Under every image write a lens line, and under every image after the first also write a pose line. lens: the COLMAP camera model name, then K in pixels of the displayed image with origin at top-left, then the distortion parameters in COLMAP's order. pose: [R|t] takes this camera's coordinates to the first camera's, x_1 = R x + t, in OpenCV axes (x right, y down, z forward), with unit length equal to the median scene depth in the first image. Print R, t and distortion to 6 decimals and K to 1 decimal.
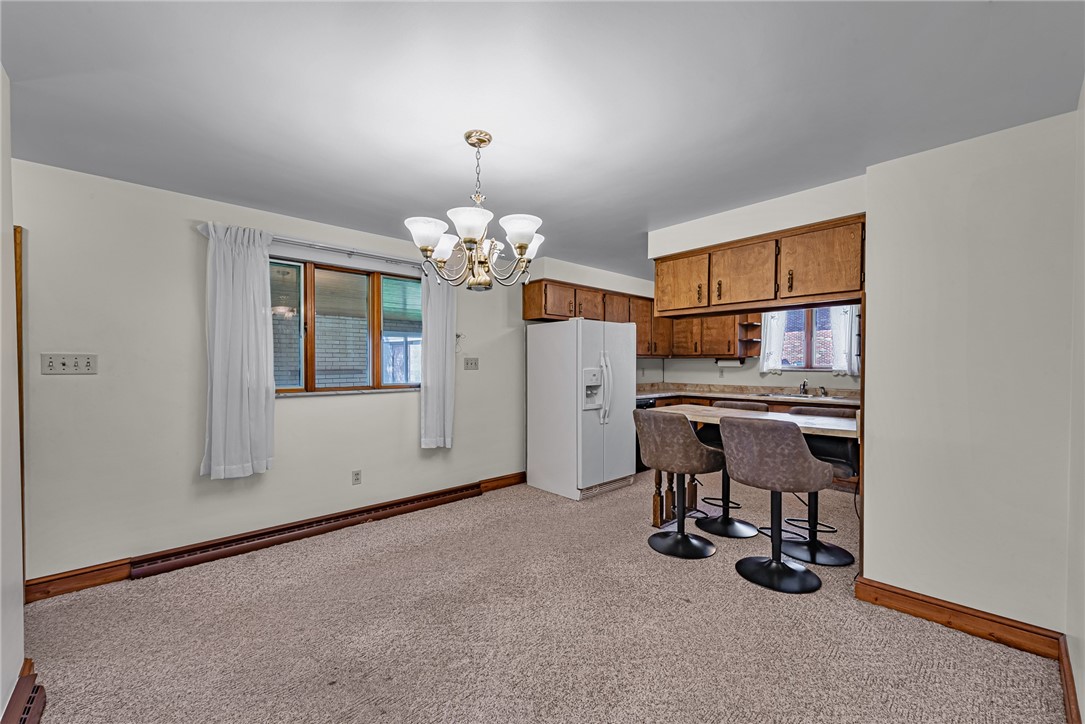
lens RADIAL K [[432.5, 0, 538.5], [0, 432.5, 369.1], [0, 0, 1]] dist [0.000363, -0.000059]
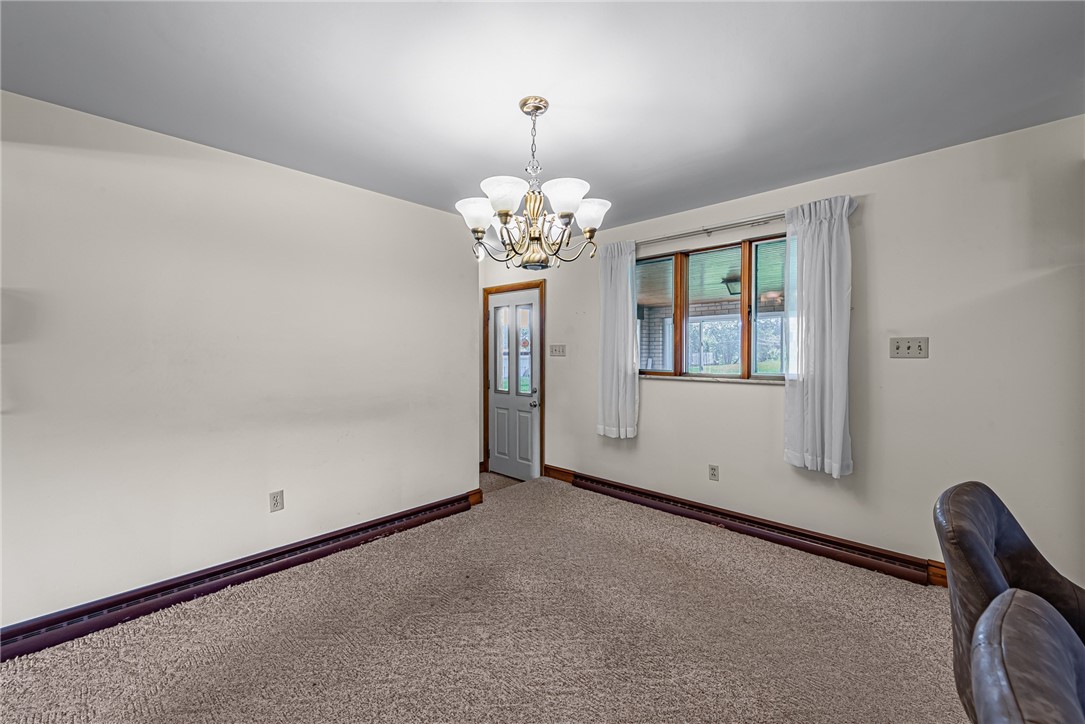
lens RADIAL K [[423.7, 0, 529.1], [0, 423.7, 352.6], [0, 0, 1]] dist [0.000248, -0.000014]
pose [[0.051938, 0.004060, -0.998642, 0.500350], [-0.006088, 0.999974, 0.003749, -0.006652], [0.998632, 0.005885, 0.051962, 0.612113]]
